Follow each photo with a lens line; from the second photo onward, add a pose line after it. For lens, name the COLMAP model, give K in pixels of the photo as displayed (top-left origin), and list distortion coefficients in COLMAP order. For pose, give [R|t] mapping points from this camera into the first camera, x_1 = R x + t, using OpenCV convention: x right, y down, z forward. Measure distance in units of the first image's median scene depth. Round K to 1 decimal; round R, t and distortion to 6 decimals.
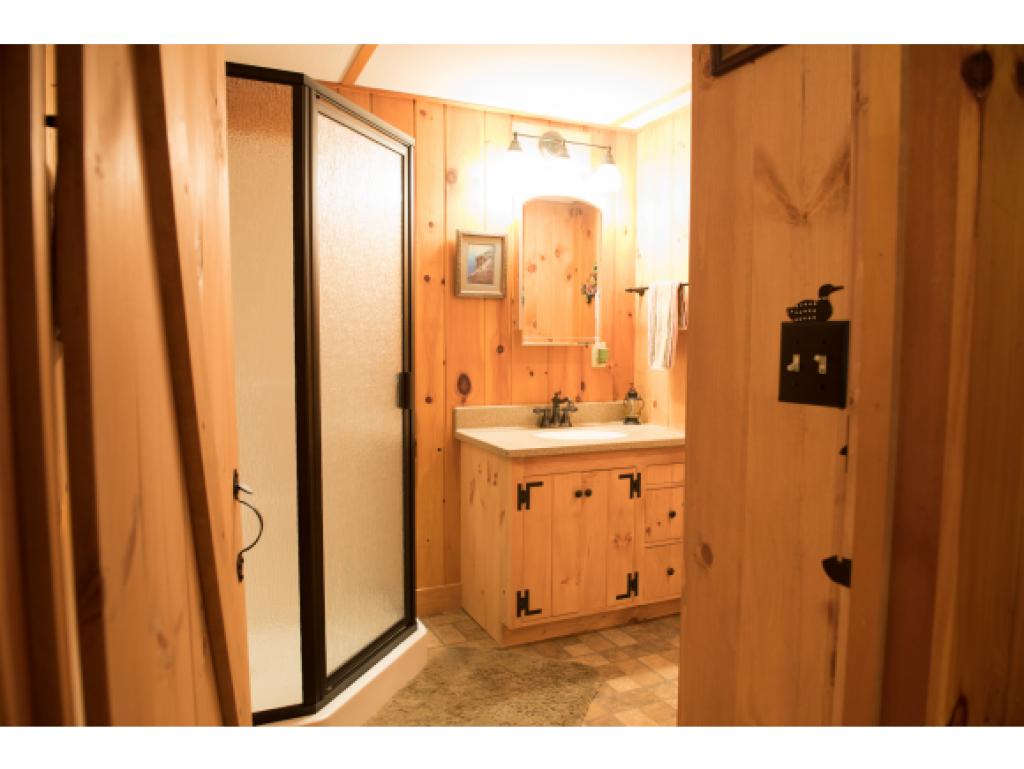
lens RADIAL K [[702.7, 0, 509.2], [0, 702.7, 386.8], [0, 0, 1]] dist [-0.043103, -0.010151]
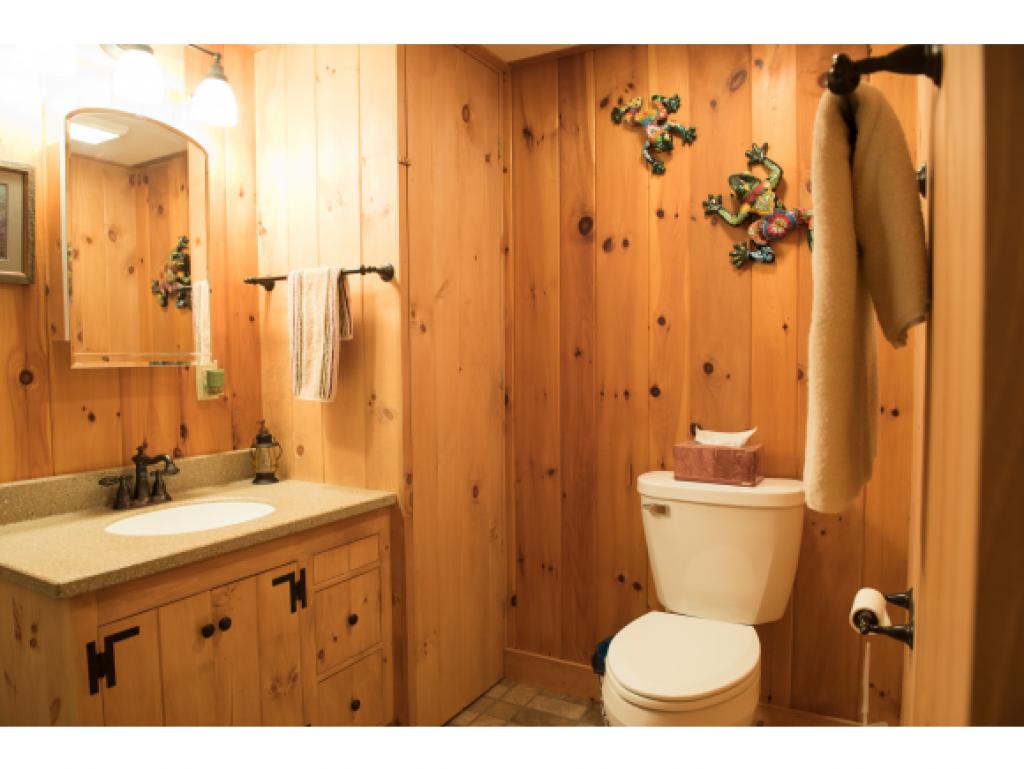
lens RADIAL K [[702.7, 0, 512.8], [0, 702.7, 392.3], [0, 0, 1]] dist [-0.043103, -0.010151]
pose [[0.818128, -0.044177, 0.573337, -0.009256], [0.052532, 0.998617, 0.001986, -0.022267], [-0.572632, 0.028493, 0.819317, 0.337297]]
